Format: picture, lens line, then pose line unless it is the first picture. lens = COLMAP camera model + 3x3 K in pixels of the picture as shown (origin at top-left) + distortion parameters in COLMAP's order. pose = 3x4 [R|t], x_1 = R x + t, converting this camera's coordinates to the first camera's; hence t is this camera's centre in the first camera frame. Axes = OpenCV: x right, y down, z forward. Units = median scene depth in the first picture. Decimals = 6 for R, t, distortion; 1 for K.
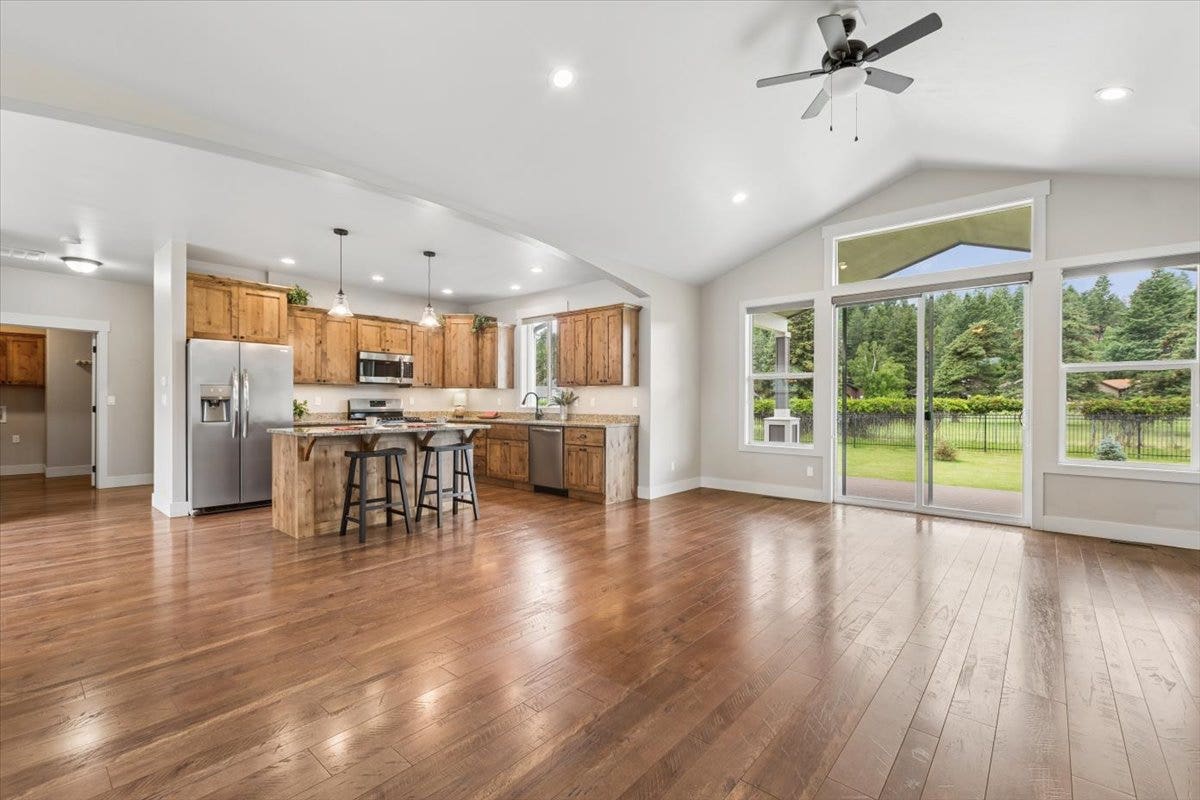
lens RADIAL K [[519.2, 0, 600.8], [0, 519.2, 403.5], [0, 0, 1]] dist [0.010241, -0.003117]
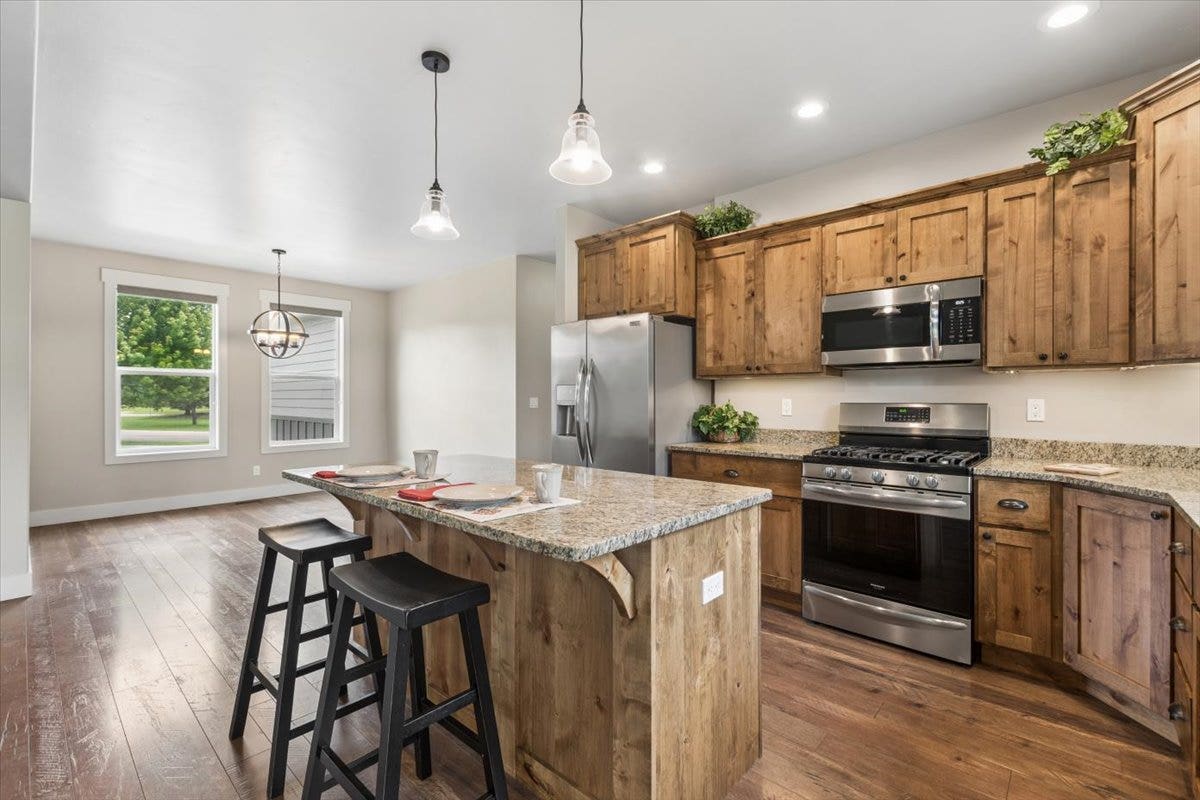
lens RADIAL K [[519.2, 0, 610.5], [0, 519.2, 396.2], [0, 0, 1]] dist [0.010241, -0.003117]
pose [[-0.015890, -0.008230, -0.999840, -0.017149], [-0.004011, 0.999959, -0.008168, -0.011177], [0.999866, 0.003880, -0.015922, 0.864478]]
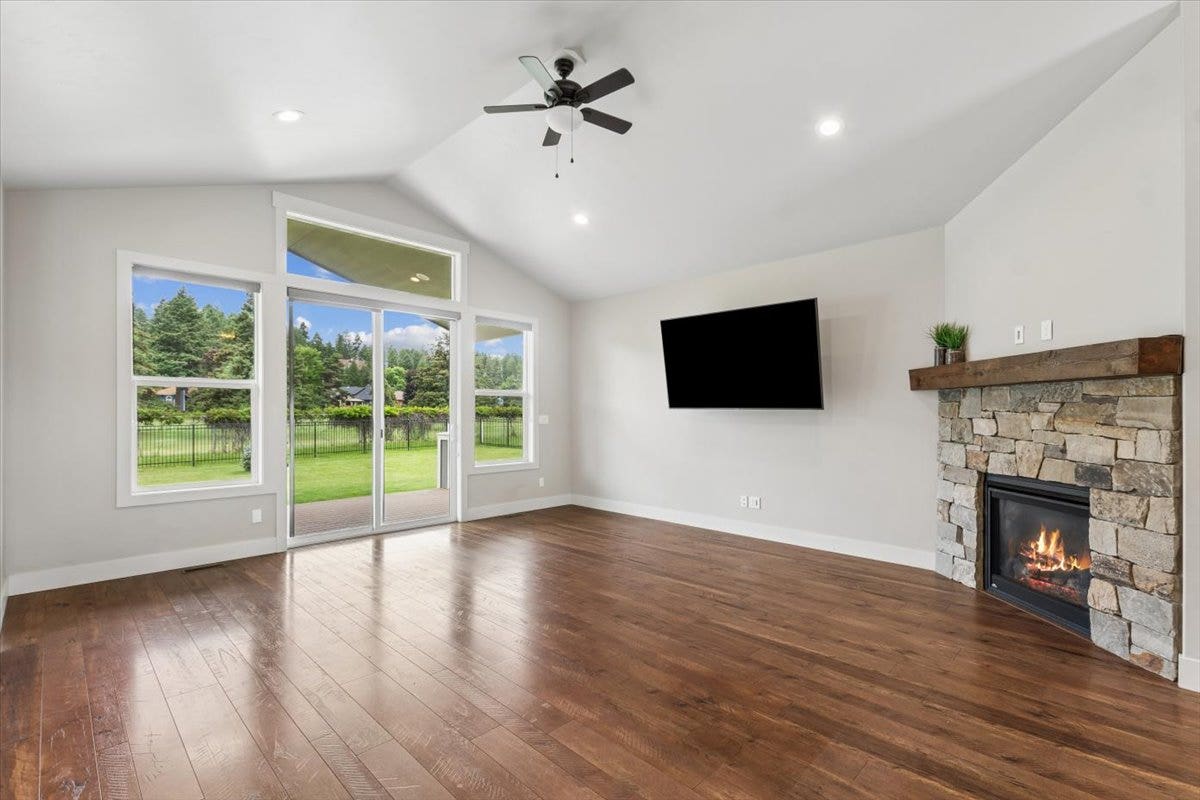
lens RADIAL K [[540.2, 0, 596.4], [0, 540.2, 409.3], [0, 0, 1]] dist [0.015598, 0.000094]
pose [[0.063652, -0.001176, 0.997971, -0.311390], [0.002669, 0.999996, 0.001008, -0.018651], [-0.997969, 0.002599, 0.063655, 0.441268]]
